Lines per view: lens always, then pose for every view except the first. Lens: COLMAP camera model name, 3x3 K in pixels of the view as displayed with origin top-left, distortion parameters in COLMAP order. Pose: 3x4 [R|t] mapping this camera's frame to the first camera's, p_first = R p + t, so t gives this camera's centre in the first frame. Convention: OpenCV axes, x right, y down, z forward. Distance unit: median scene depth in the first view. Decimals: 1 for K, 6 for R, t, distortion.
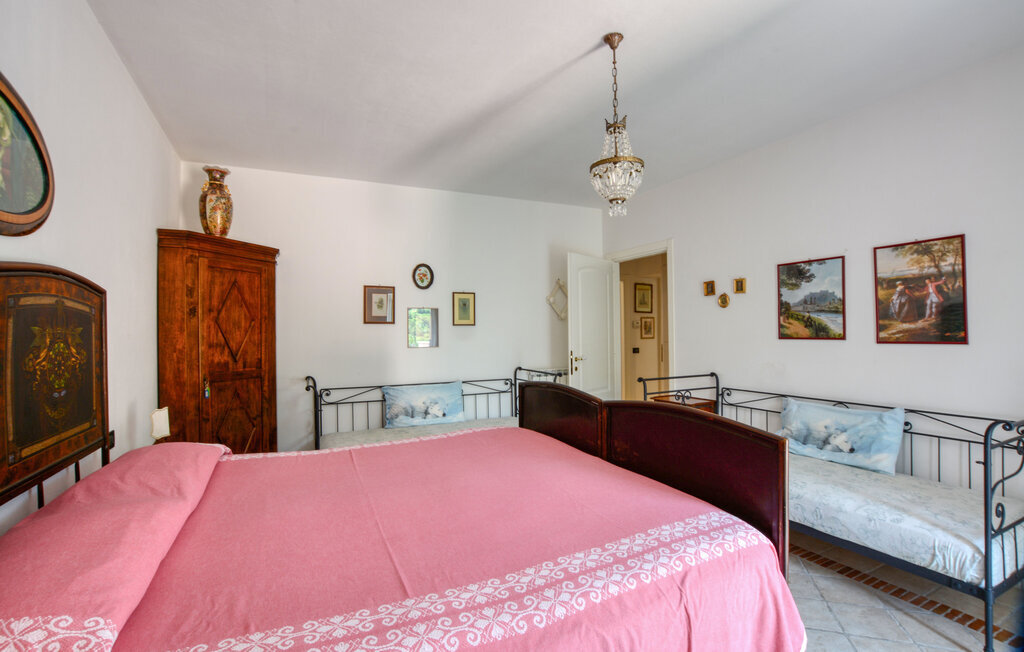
lens RADIAL K [[464.5, 0, 513.3], [0, 464.5, 321.3], [0, 0, 1]] dist [-0.019379, 0.000250]
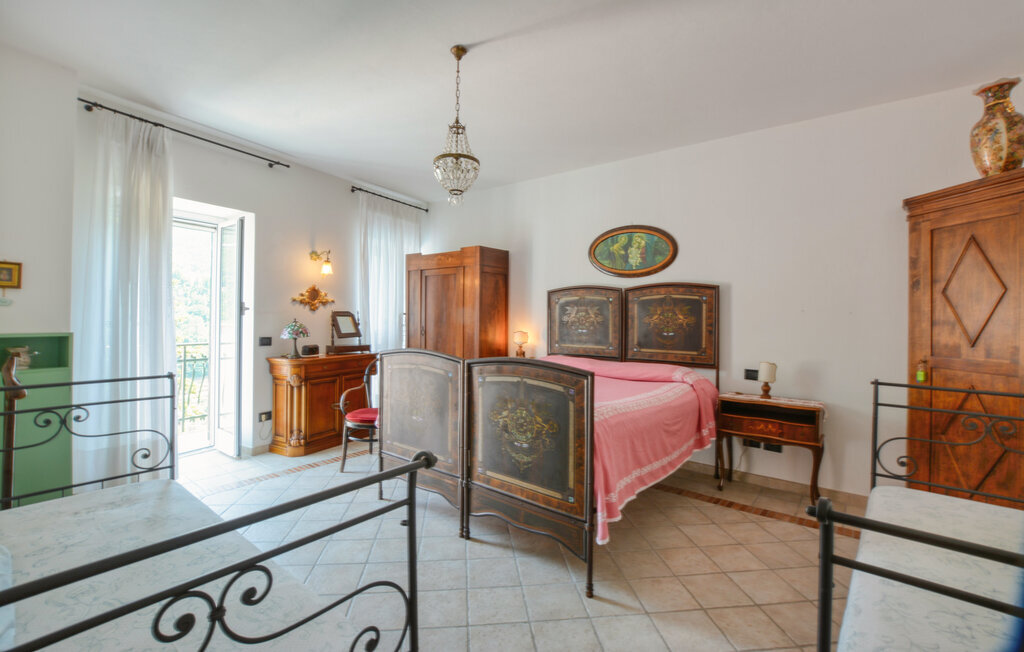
lens RADIAL K [[464.5, 0, 513.3], [0, 464.5, 321.3], [0, 0, 1]] dist [-0.019379, 0.000250]
pose [[-0.904511, 0.005681, -0.426413, 0.425572], [0.011321, 0.999879, -0.010693, 0.052980], [0.426301, -0.014500, -0.904465, 1.511805]]
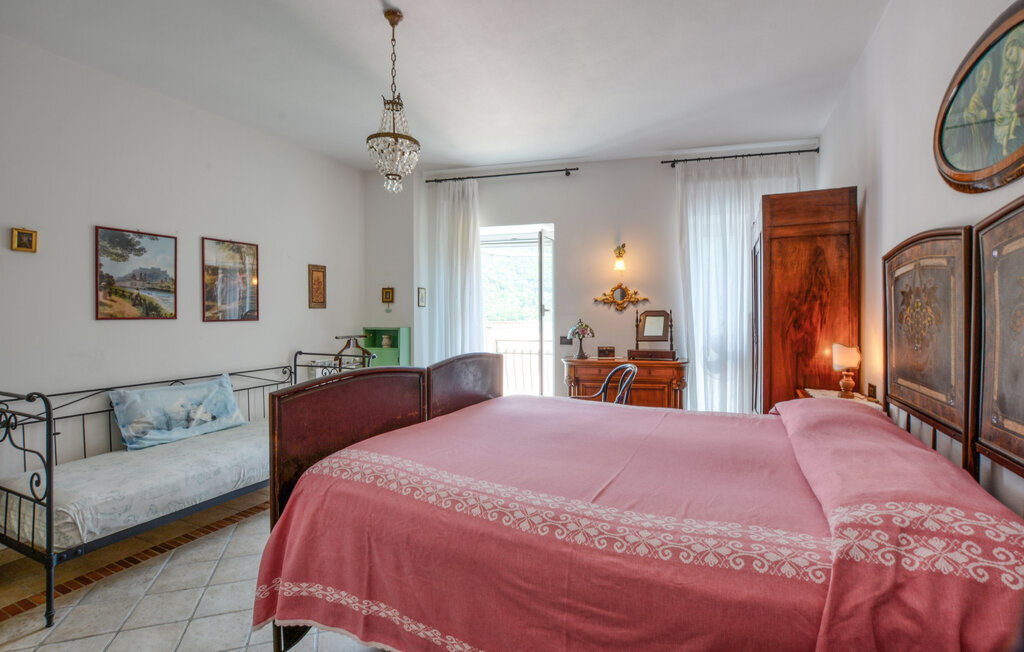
lens RADIAL K [[477.0, 0, 512.0], [0, 477.0, 326.0], [0, 0, 1]] dist [-0.023412, -0.000101]
pose [[-0.617690, -0.011430, 0.786338, -0.551794], [-0.013507, 0.999901, 0.003925, 0.040054], [-0.786305, -0.008196, -0.617784, 1.033684]]
